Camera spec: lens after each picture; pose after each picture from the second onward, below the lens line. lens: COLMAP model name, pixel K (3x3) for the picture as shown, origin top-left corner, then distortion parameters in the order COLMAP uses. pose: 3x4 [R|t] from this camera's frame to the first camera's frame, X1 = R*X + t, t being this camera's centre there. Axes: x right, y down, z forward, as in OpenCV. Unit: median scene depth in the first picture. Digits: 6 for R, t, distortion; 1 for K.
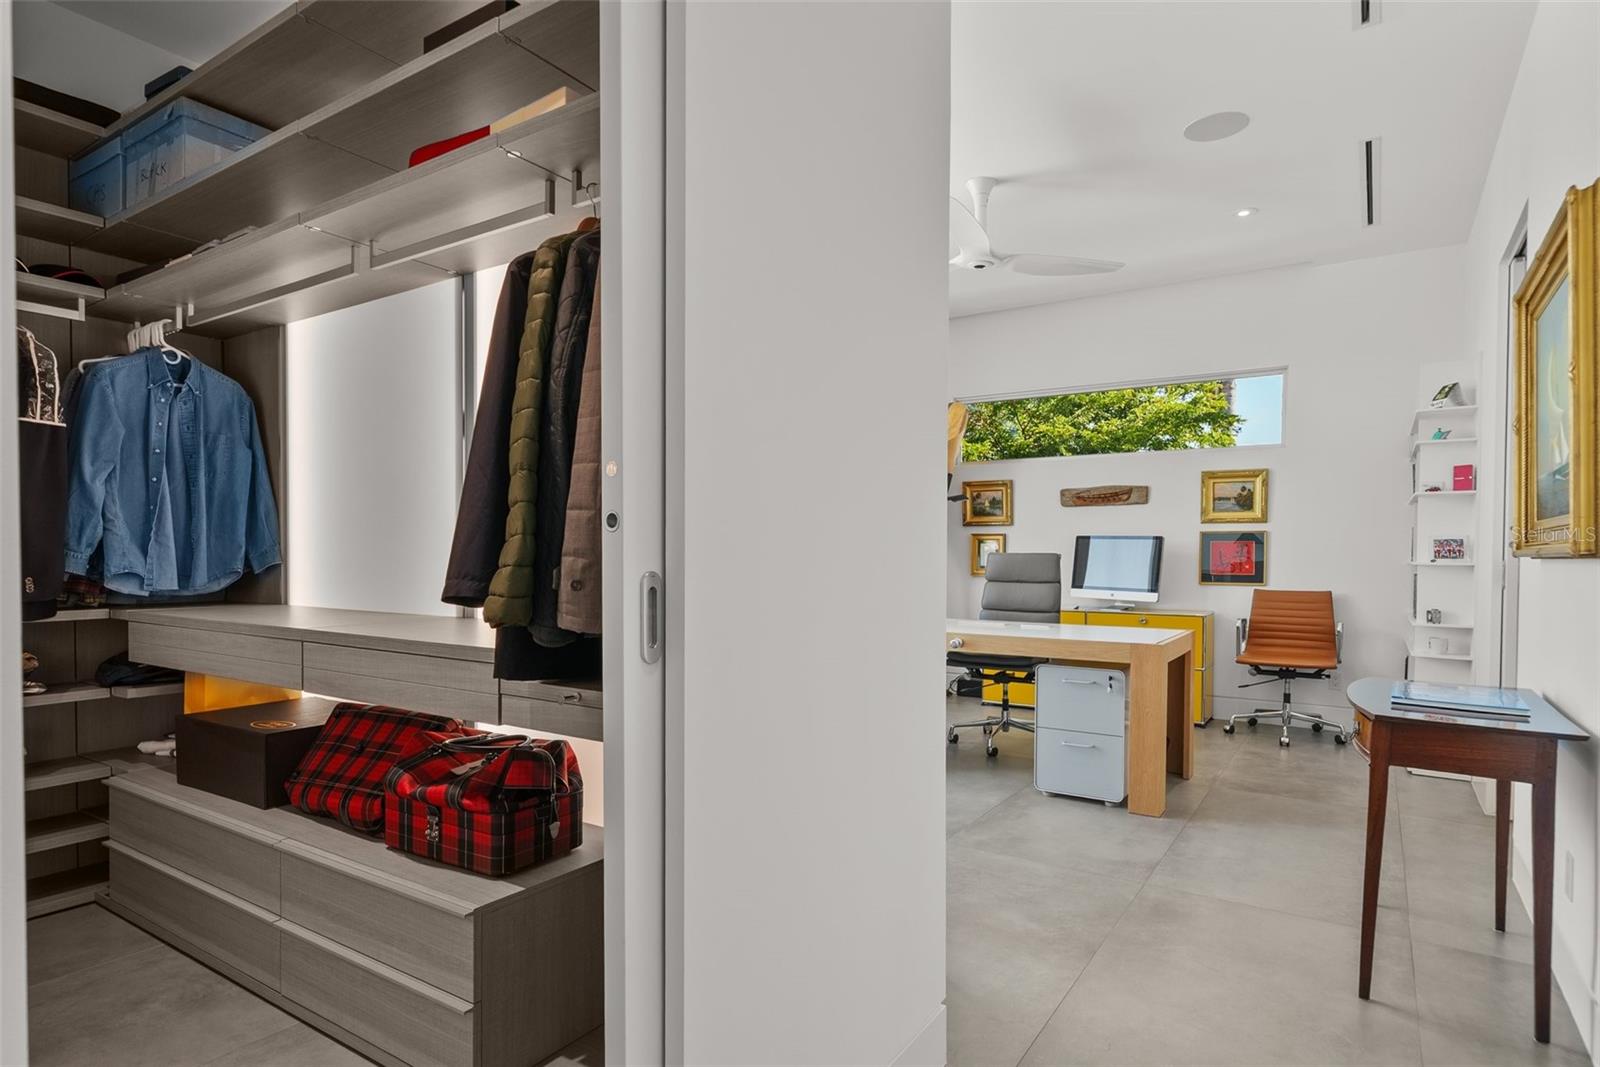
lens RADIAL K [[839.8, 0, 829.3], [0, 839.8, 565.1], [0, 0, 1]] dist [0.001398, -0.001462]
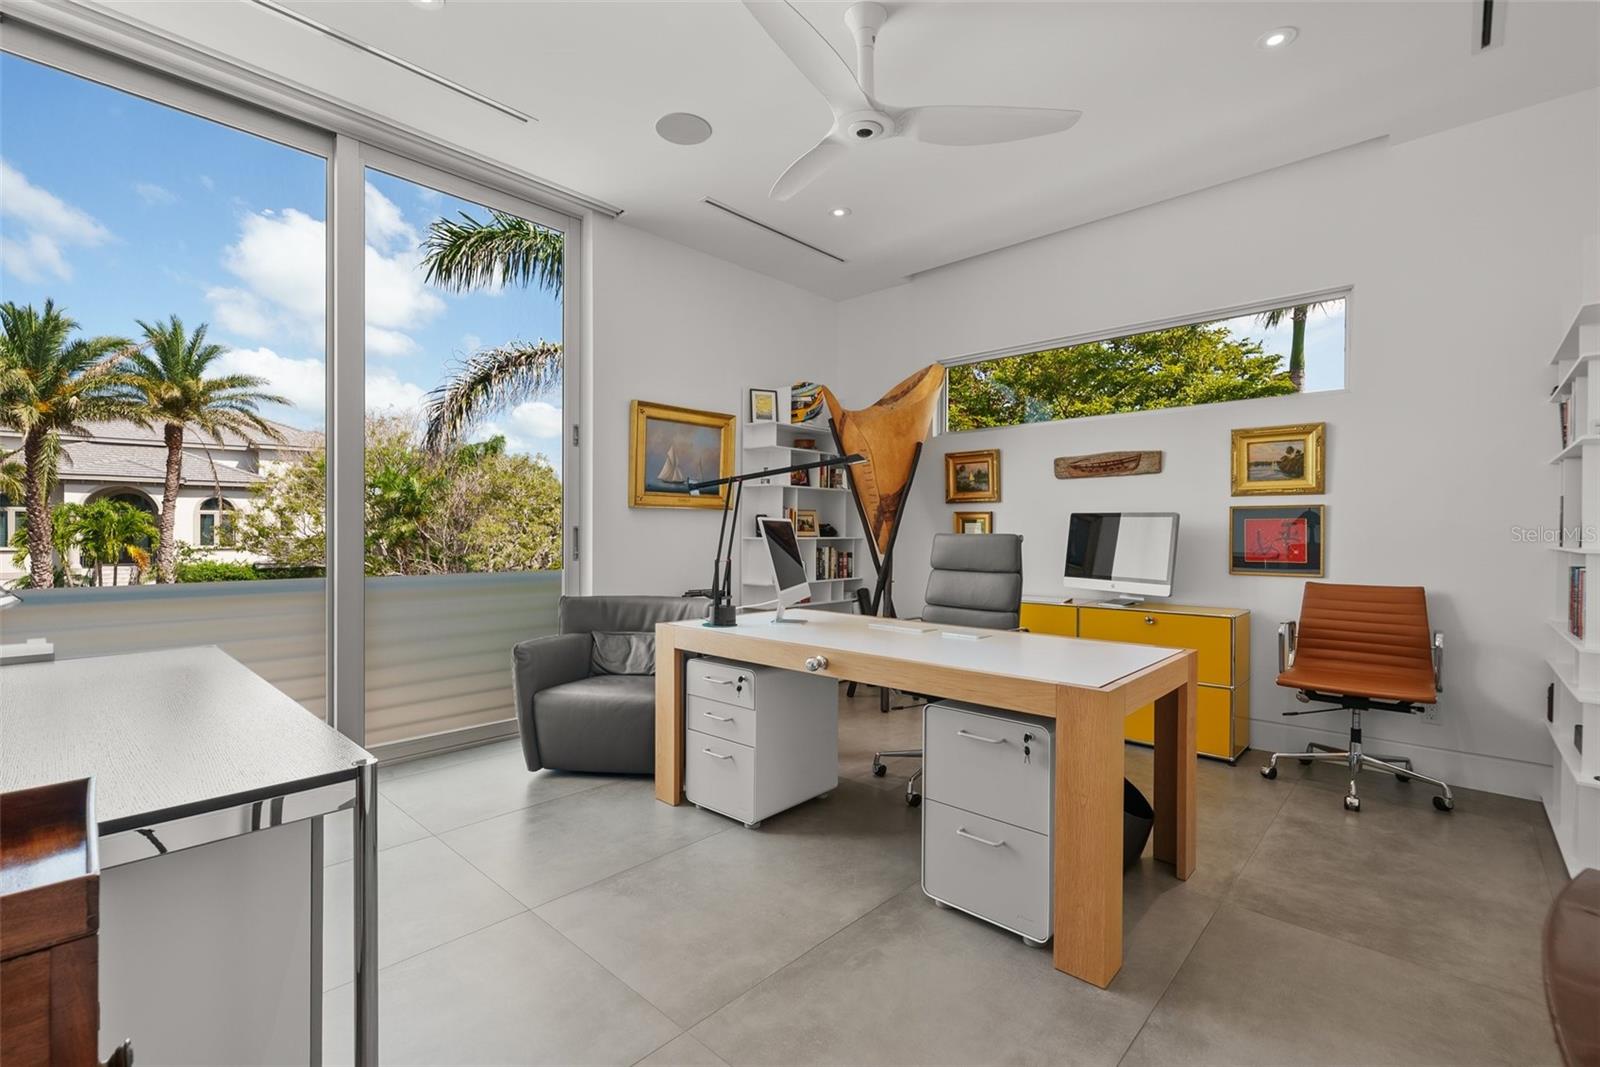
lens RADIAL K [[711.6, 0, 800.9], [0, 711.6, 530.4], [0, 0, 1]] dist [0.002909, 0.000194]
pose [[0.985732, 0.000225, -0.168323, 0.167244], [-0.003462, 0.999815, -0.018939, -0.004088], [0.168288, 0.019252, 0.985550, 0.294190]]
